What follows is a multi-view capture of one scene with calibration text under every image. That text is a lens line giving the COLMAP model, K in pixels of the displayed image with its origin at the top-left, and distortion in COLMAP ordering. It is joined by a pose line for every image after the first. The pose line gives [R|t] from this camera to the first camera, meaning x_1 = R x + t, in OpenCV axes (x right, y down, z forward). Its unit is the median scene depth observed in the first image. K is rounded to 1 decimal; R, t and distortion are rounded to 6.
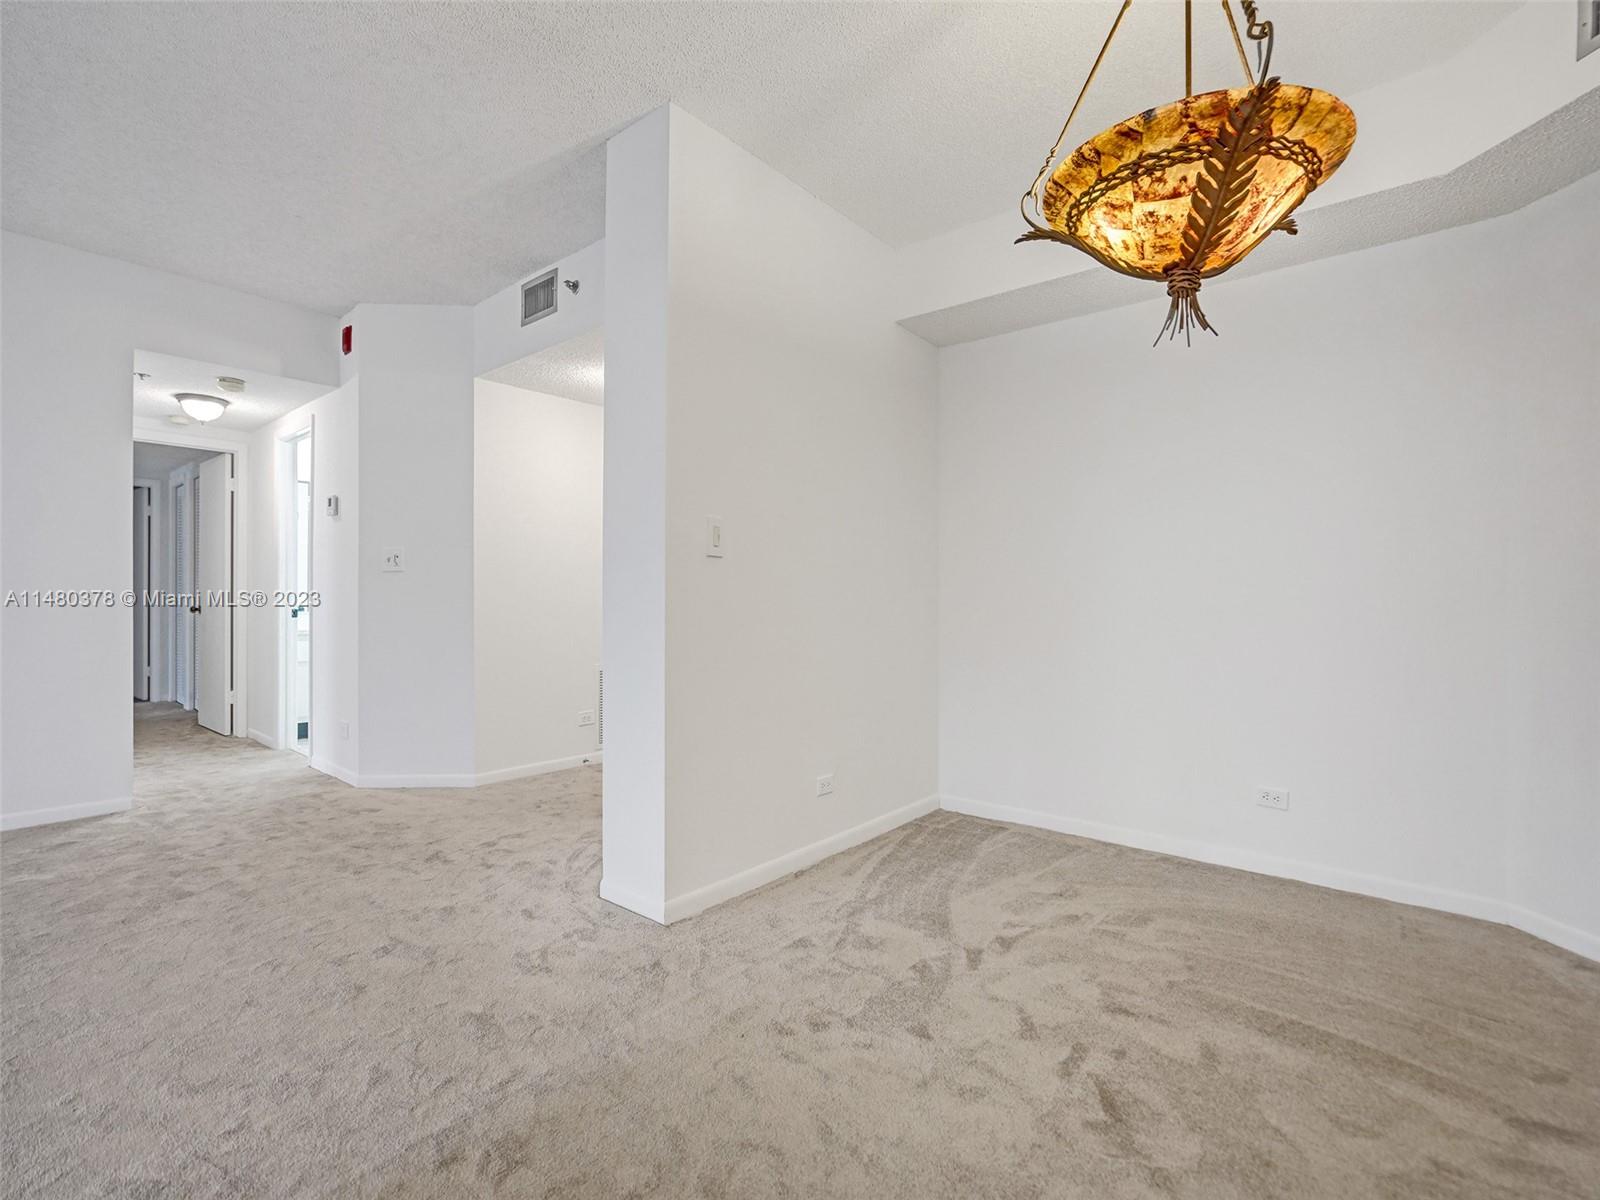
lens RADIAL K [[772.6, 0, 787.3], [0, 772.6, 591.7], [0, 0, 1]] dist [-0.005250, 0.009557]
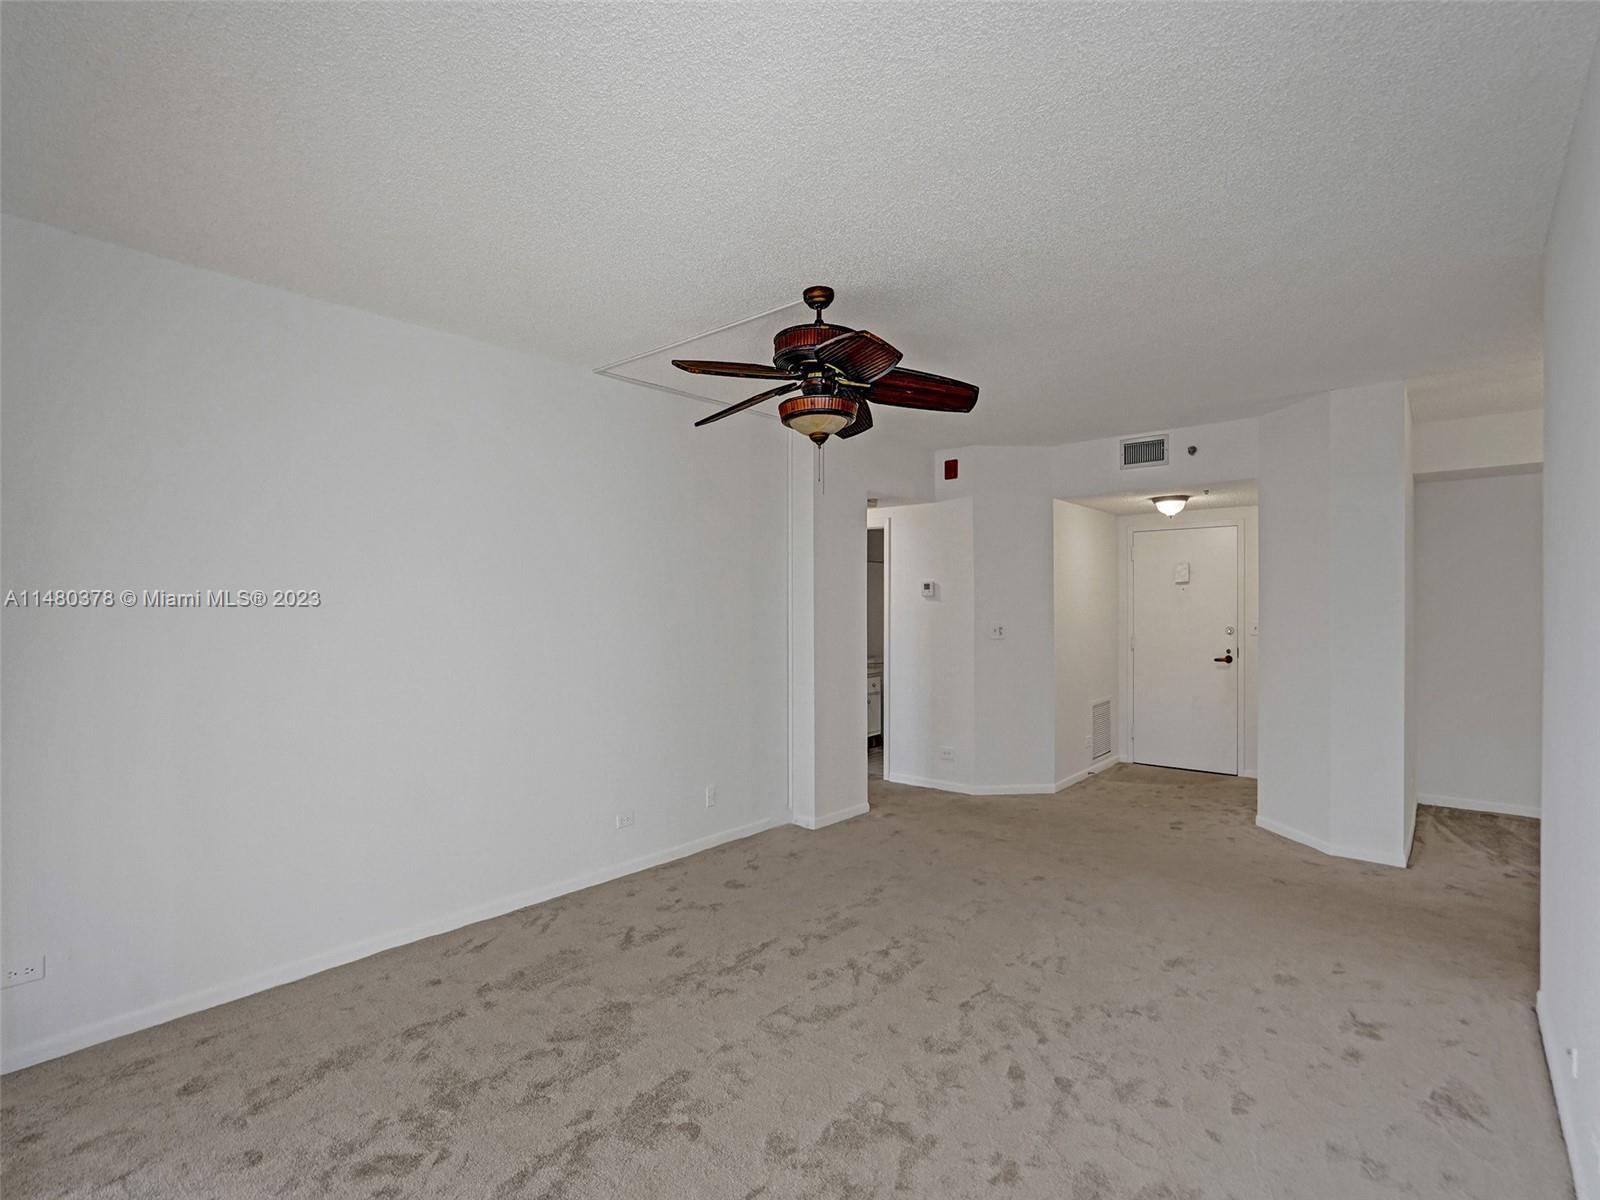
lens RADIAL K [[772.6, 0, 794.8], [0, 772.6, 607.0], [0, 0, 1]] dist [-0.005250, 0.009557]
pose [[0.999492, -0.006279, 0.031250, -0.741447], [0.006144, 0.999971, 0.004390, -0.074266], [-0.031277, -0.004196, 0.999502, -0.306914]]
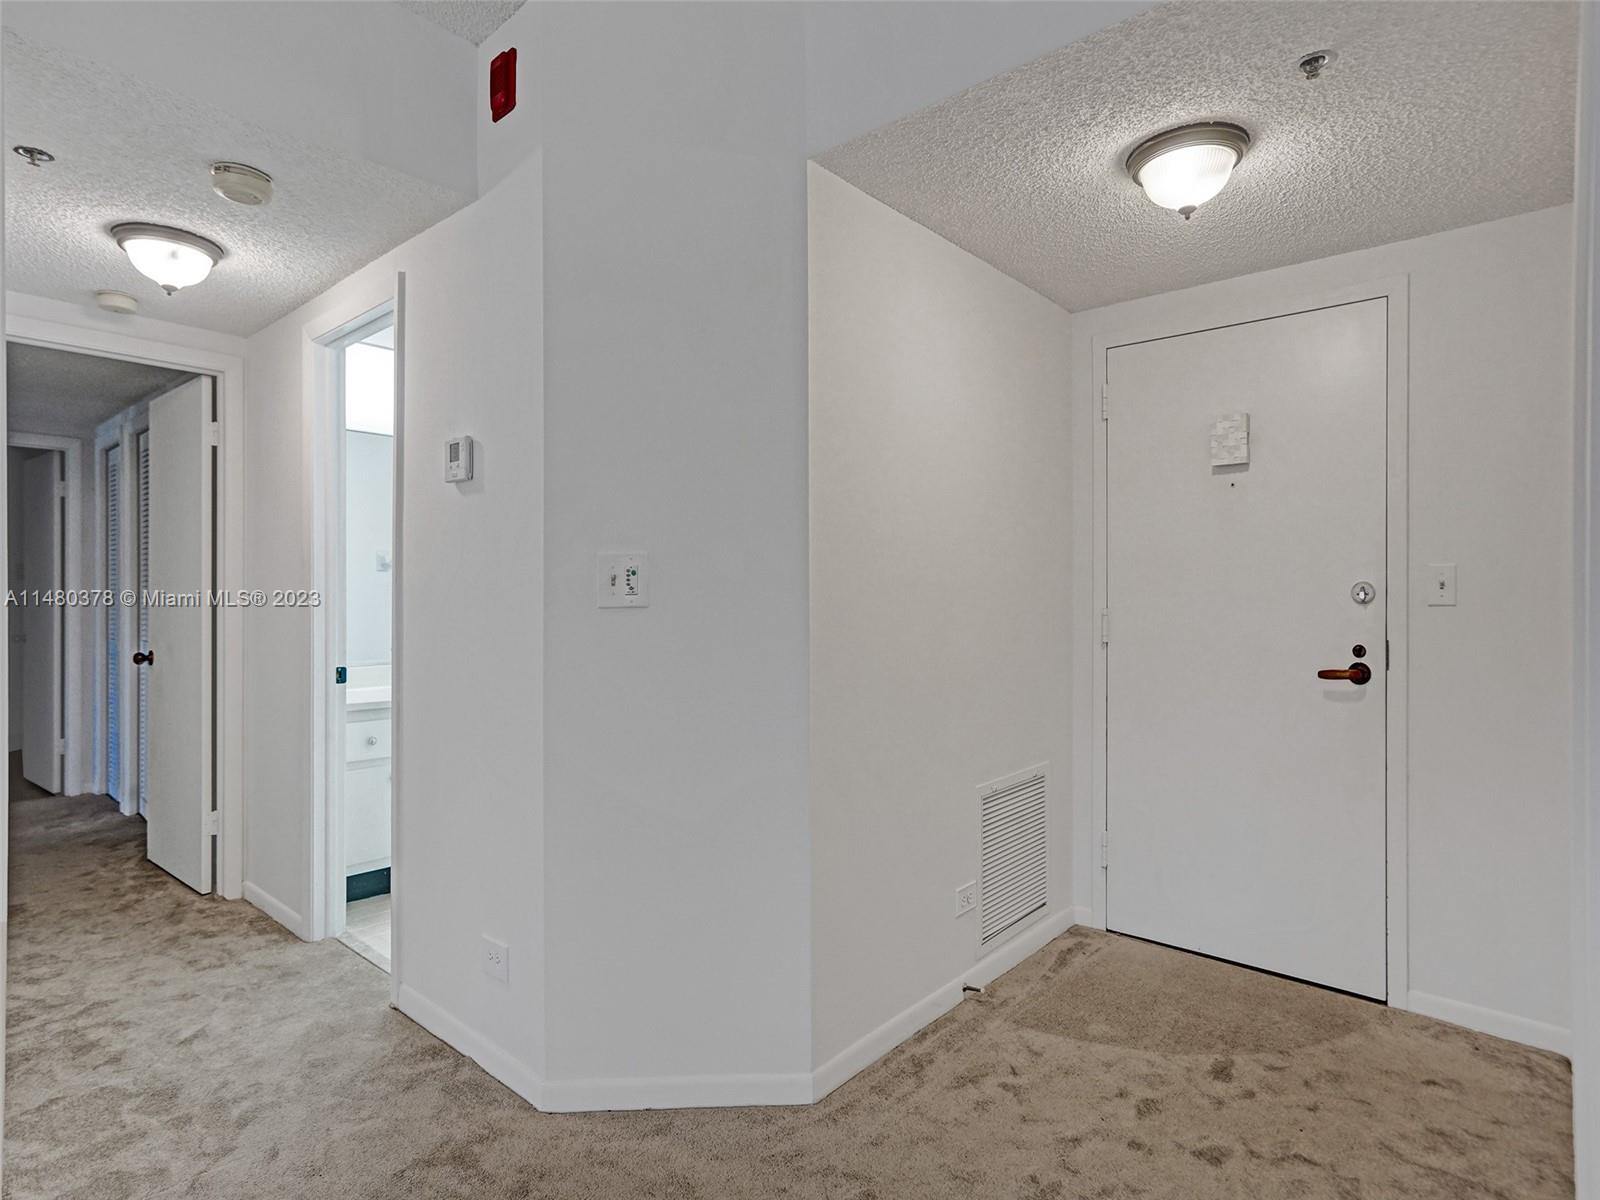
lens RADIAL K [[858.8, 0, 801.1], [0, 858.8, 594.8], [0, 0, 1]] dist [0.000959, 0.002959]
pose [[0.999888, -0.001802, 0.014867, -0.337135], [0.001785, 0.999998, 0.001185, -0.027114], [-0.014870, -0.001158, 0.999889, 0.416720]]
